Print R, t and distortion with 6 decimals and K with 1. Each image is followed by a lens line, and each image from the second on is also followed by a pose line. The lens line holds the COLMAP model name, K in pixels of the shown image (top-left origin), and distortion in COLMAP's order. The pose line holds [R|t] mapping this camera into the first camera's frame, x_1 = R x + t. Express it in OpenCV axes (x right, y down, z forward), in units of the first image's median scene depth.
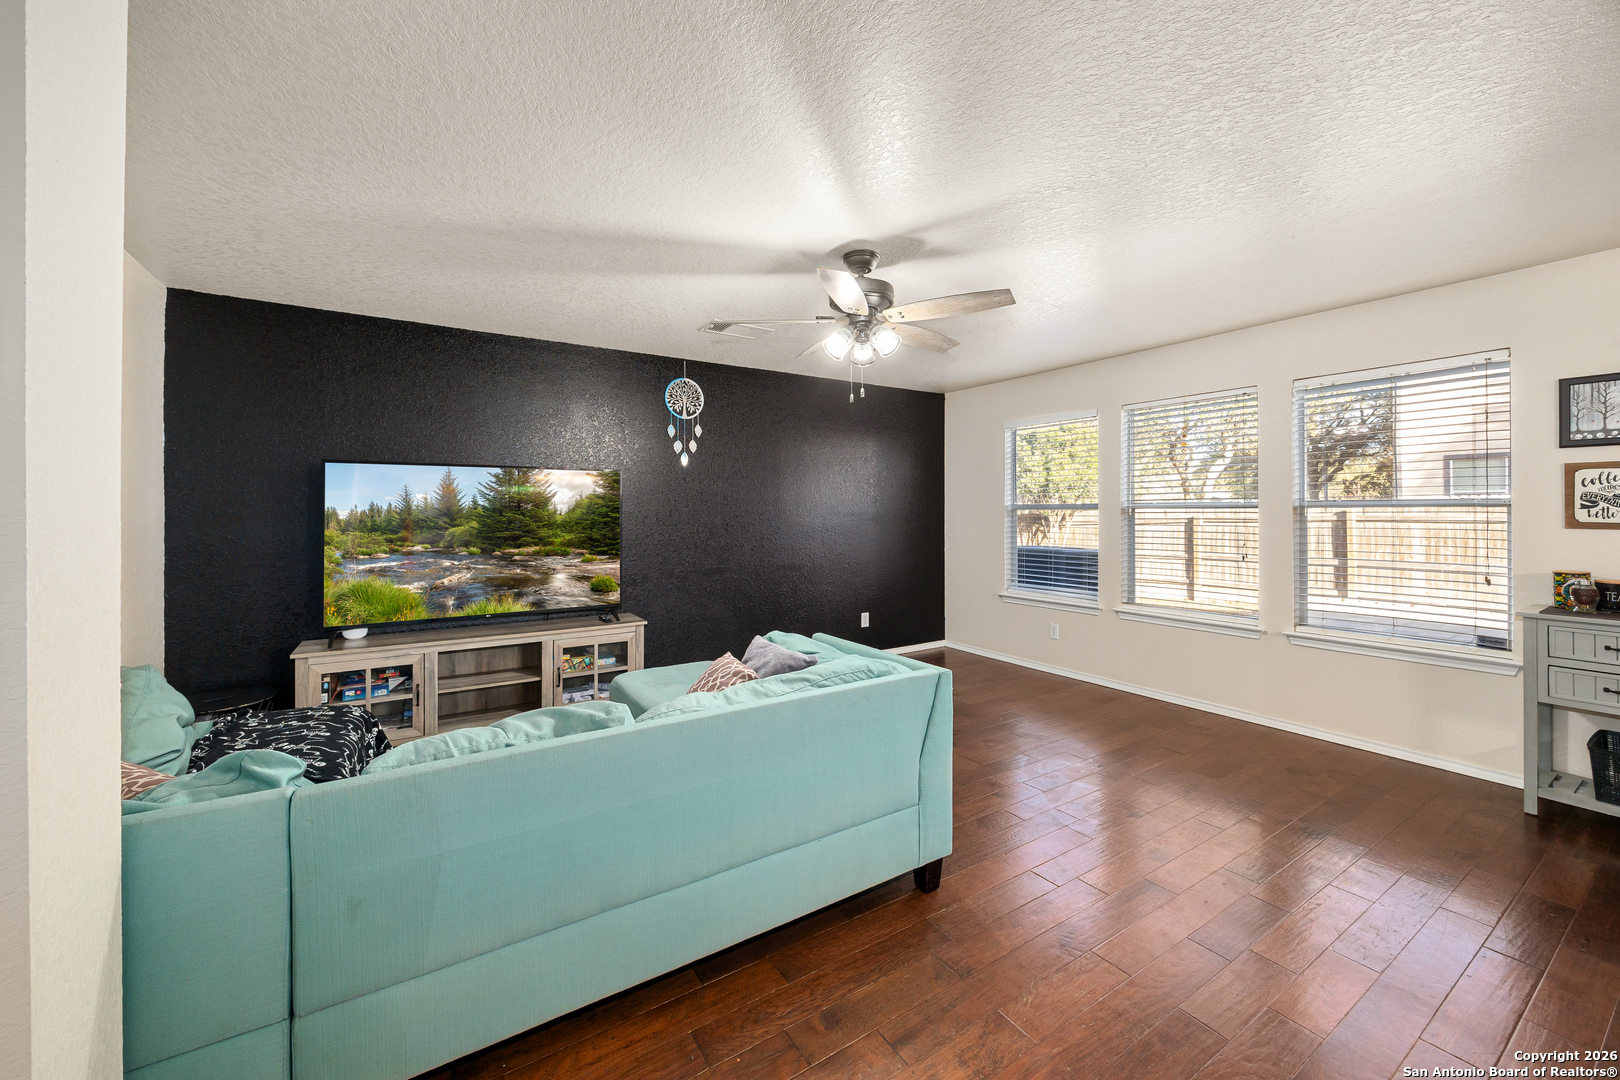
lens RADIAL K [[629.1, 0, 815.2], [0, 629.1, 509.2], [0, 0, 1]] dist [-0.000790, -0.000102]
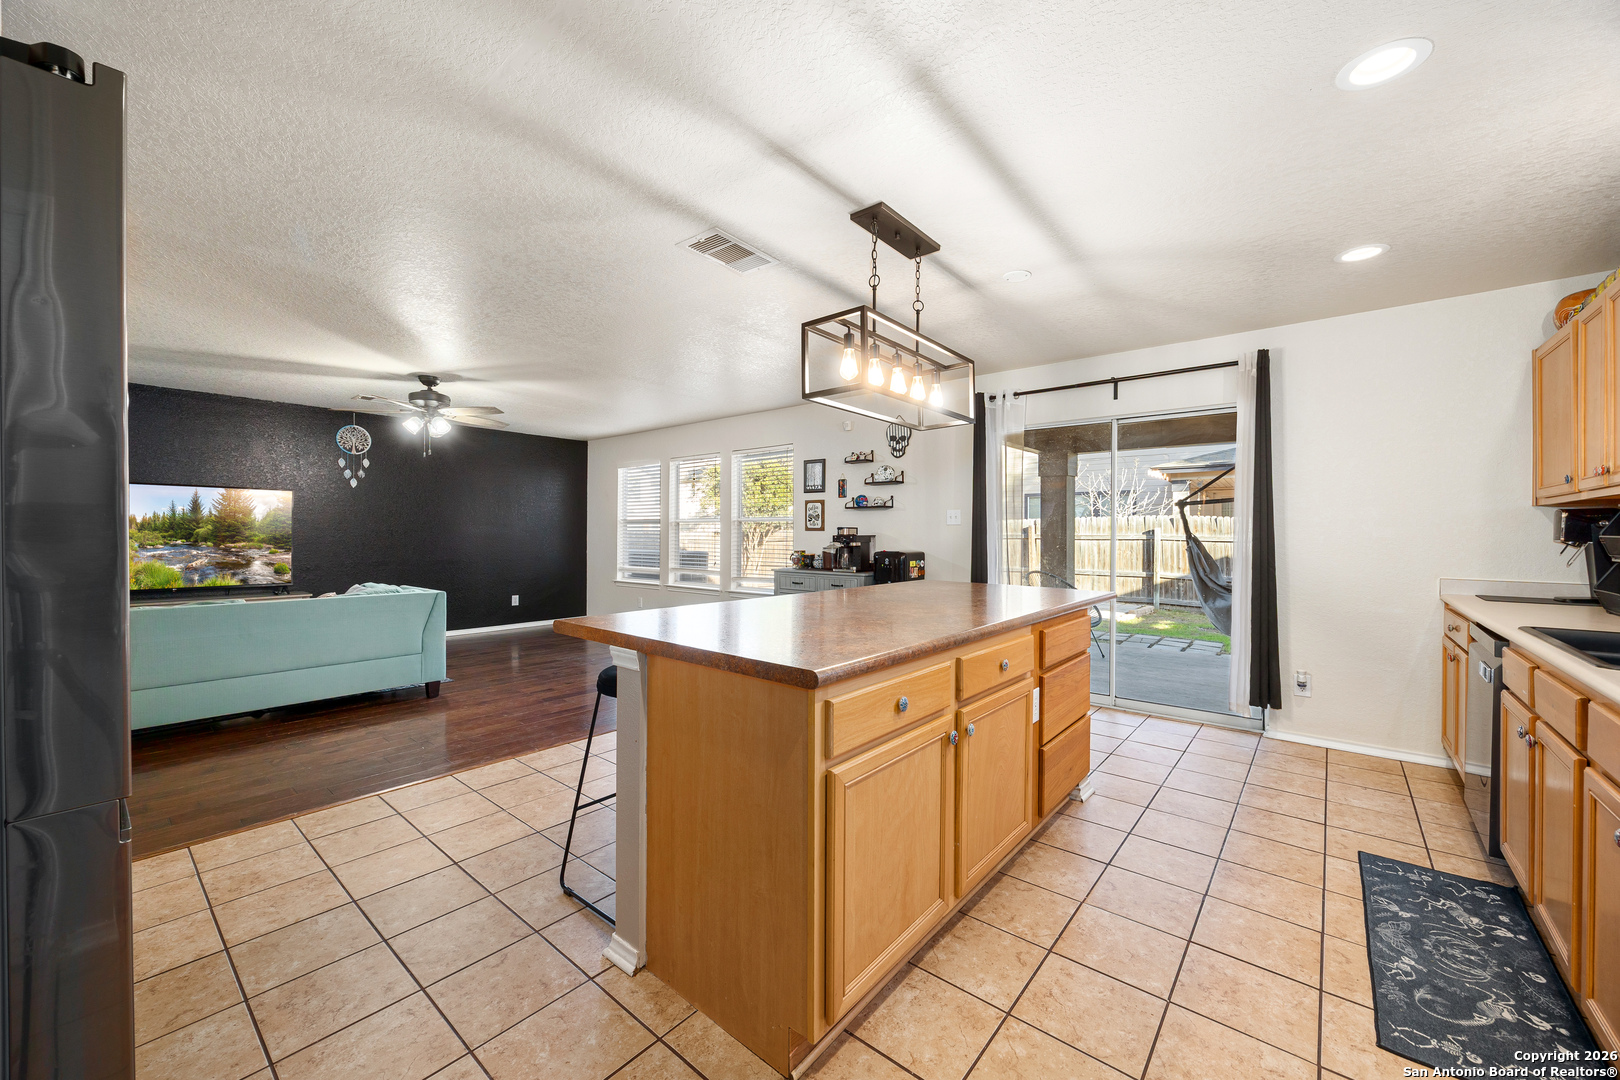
lens RADIAL K [[625.6, 0, 813.1], [0, 625.6, 535.7], [0, 0, 1]] dist [0.001015, 0.000048]
pose [[0.955773, 0.006655, 0.294030, 0.447405], [-0.008317, 0.999956, 0.004401, 0.028516], [-0.293988, -0.006651, 0.955786, -0.784305]]
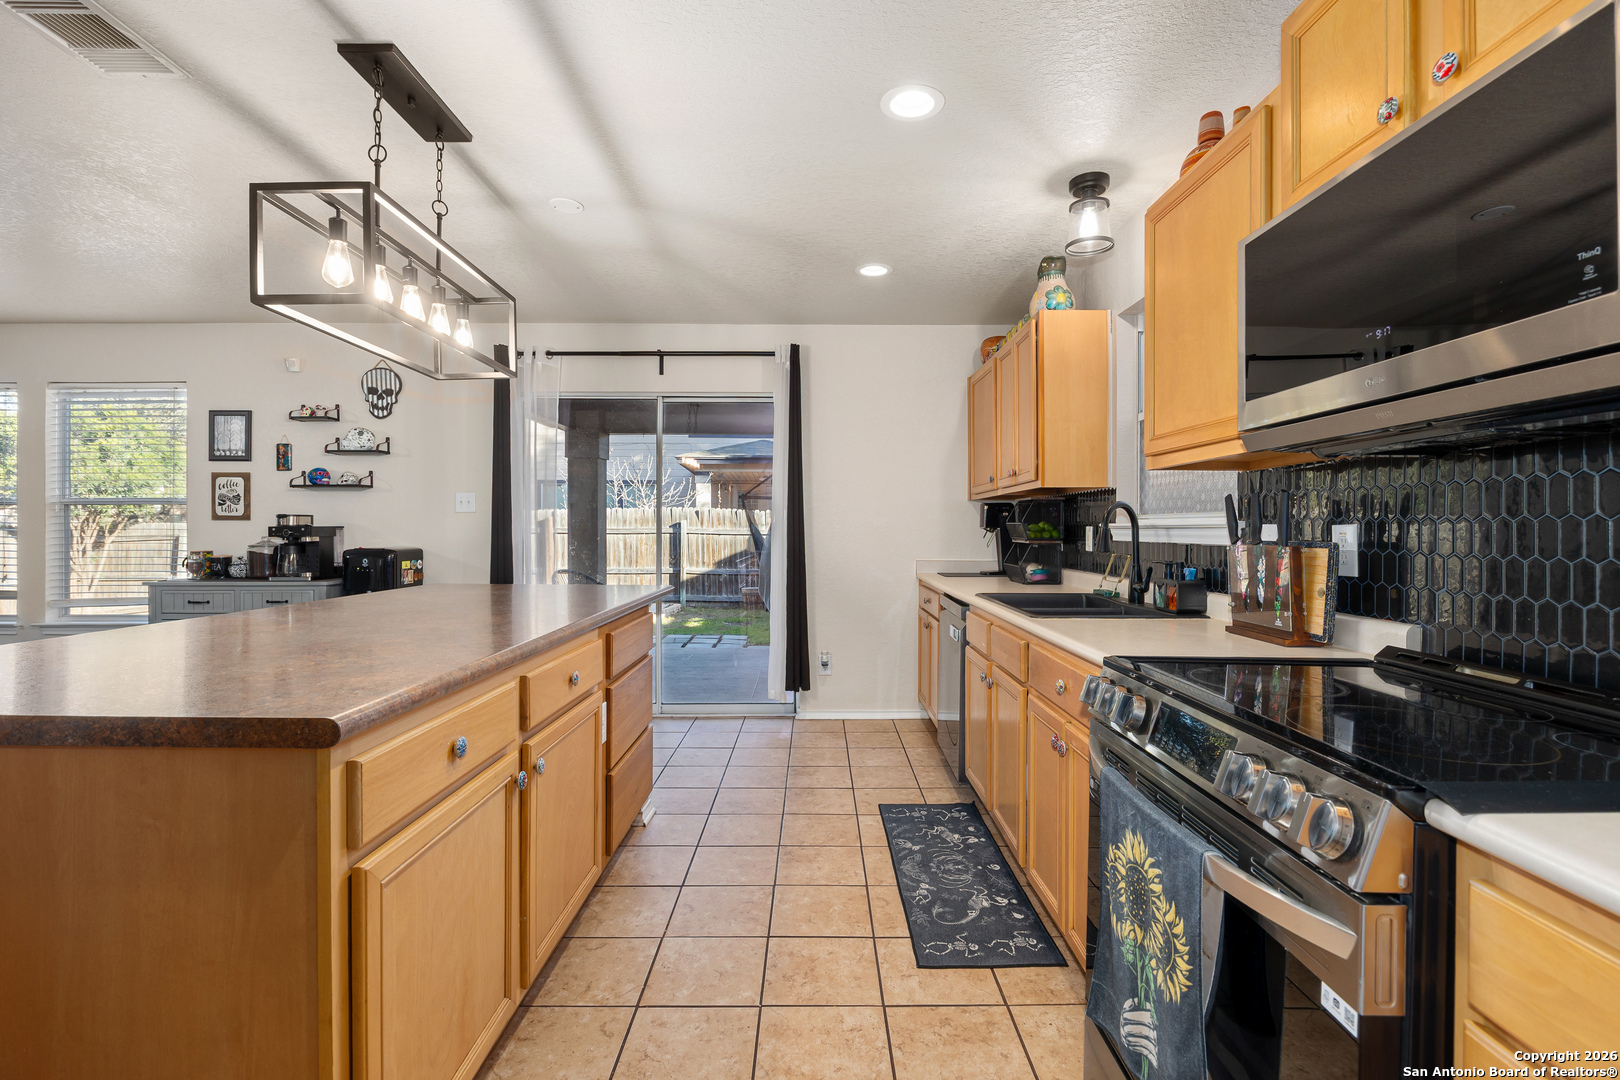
lens RADIAL K [[741.5, 0, 822.0], [0, 741.5, 531.2], [0, 0, 1]] dist [-0.008722, -0.000319]
pose [[0.540927, 0.003126, 0.841064, 0.424205], [-0.004285, 0.999990, -0.000961, 0.038239], [-0.841059, -0.003084, 0.540935, -0.740883]]
